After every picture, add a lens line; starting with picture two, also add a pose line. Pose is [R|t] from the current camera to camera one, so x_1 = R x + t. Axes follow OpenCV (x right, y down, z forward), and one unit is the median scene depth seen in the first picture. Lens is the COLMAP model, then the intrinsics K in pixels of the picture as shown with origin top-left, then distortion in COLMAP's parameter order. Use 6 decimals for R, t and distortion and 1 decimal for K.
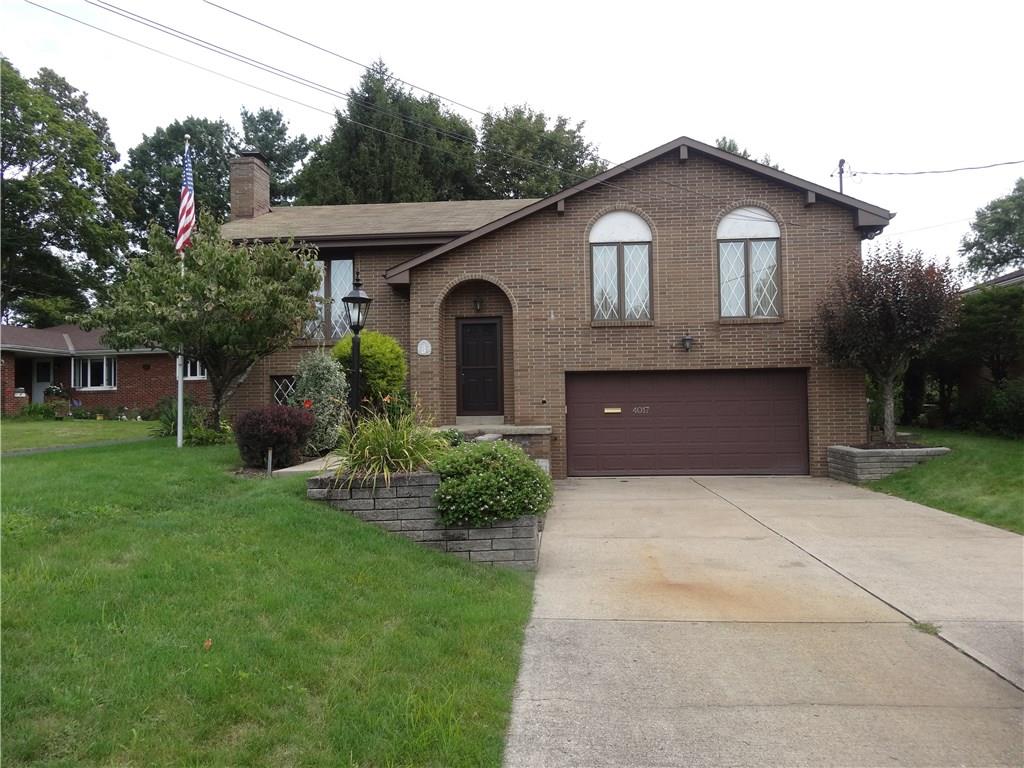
lens RADIAL K [[753.5, 0, 508.1], [0, 753.5, 388.5], [0, 0, 1]] dist [-0.013844, 0.006918]
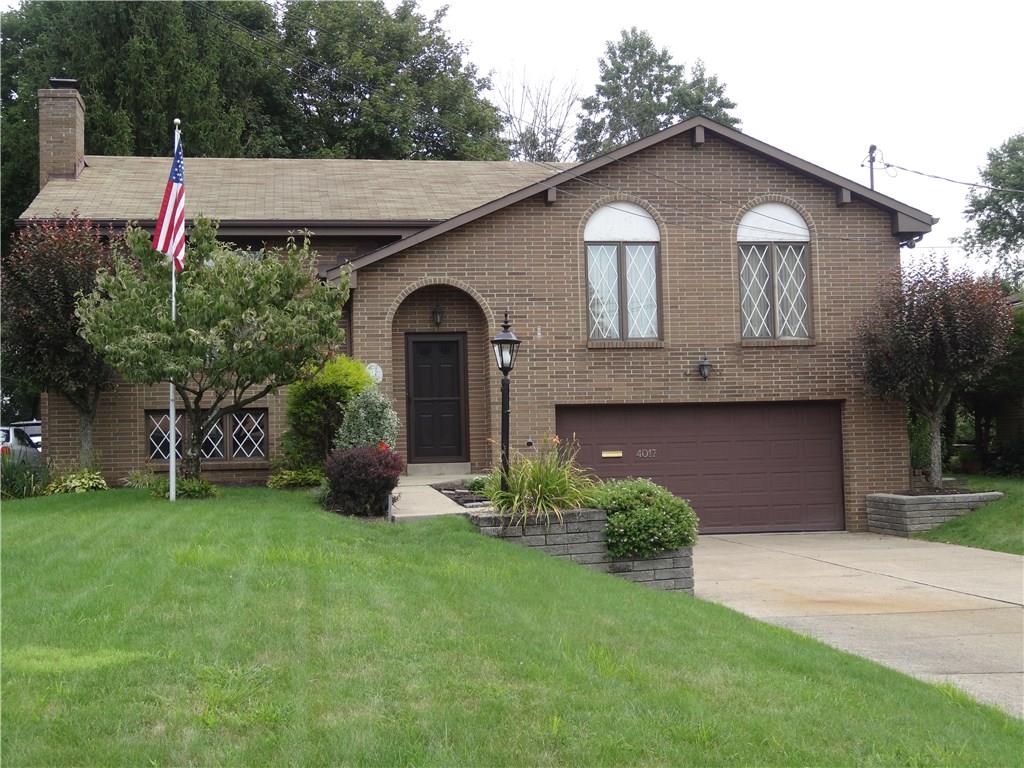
lens RADIAL K [[1398.6, 0, 514.0], [0, 1398.6, 383.8], [0, 0, 1]] dist [0.006630, 0.000000]
pose [[0.971806, 0.002591, 0.235766, -0.312017], [0.003918, 0.999624, -0.027136, -0.005006], [-0.235748, 0.027295, 0.971431, -0.405925]]
